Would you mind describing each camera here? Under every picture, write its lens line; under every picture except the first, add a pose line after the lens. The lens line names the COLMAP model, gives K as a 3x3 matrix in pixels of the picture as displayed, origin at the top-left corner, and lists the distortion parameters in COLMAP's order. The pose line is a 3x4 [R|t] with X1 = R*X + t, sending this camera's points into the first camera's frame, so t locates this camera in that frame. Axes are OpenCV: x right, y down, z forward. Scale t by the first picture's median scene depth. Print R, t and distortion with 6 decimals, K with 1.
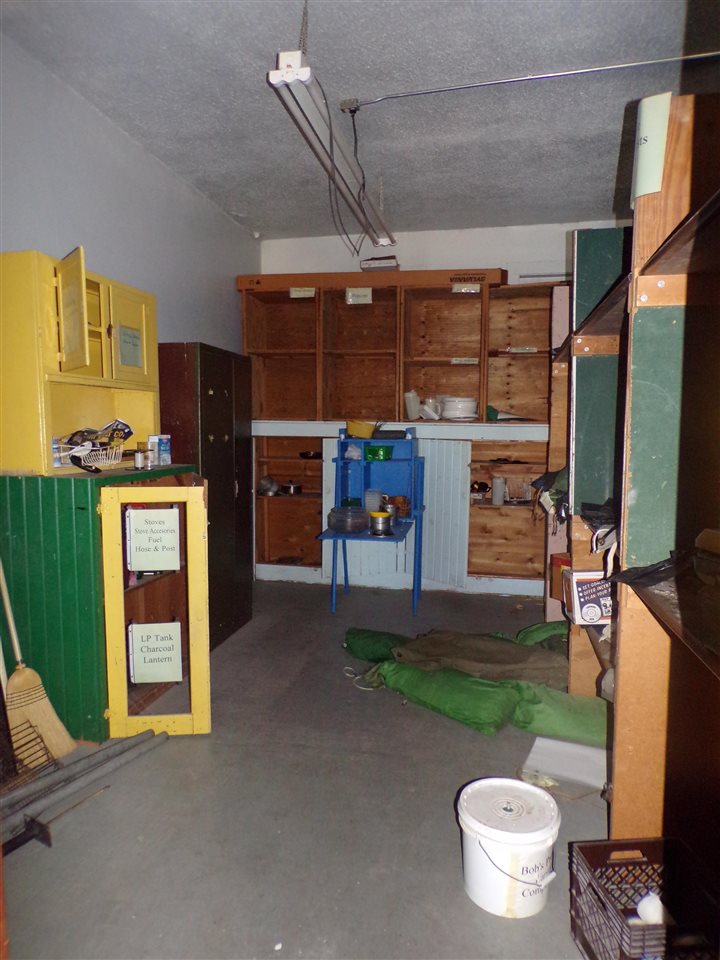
lens RADIAL K [[656.7, 0, 358.4], [0, 656.7, 481.3], [0, 0, 1]] dist [-0.031396, 0.003264]
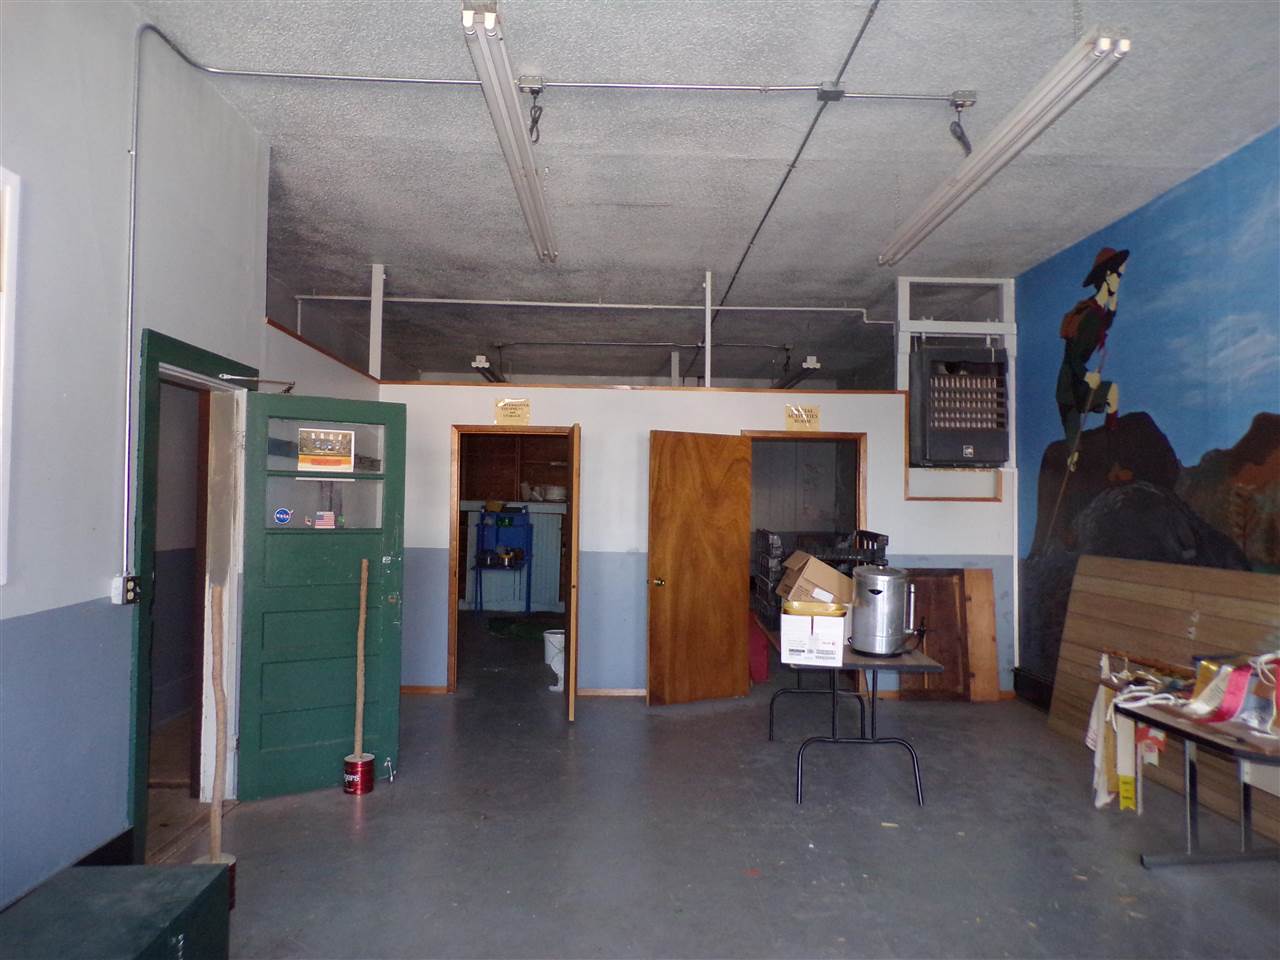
lens RADIAL K [[875.6, 0, 640.5], [0, 875.6, 478.2], [0, 0, 1]] dist [-0.031396, 0.003264]
pose [[0.976194, 0.016635, 0.216262, -0.107808], [0.009039, 0.993068, -0.117189, 0.105486], [-0.216713, 0.116354, 0.969277, -1.147006]]
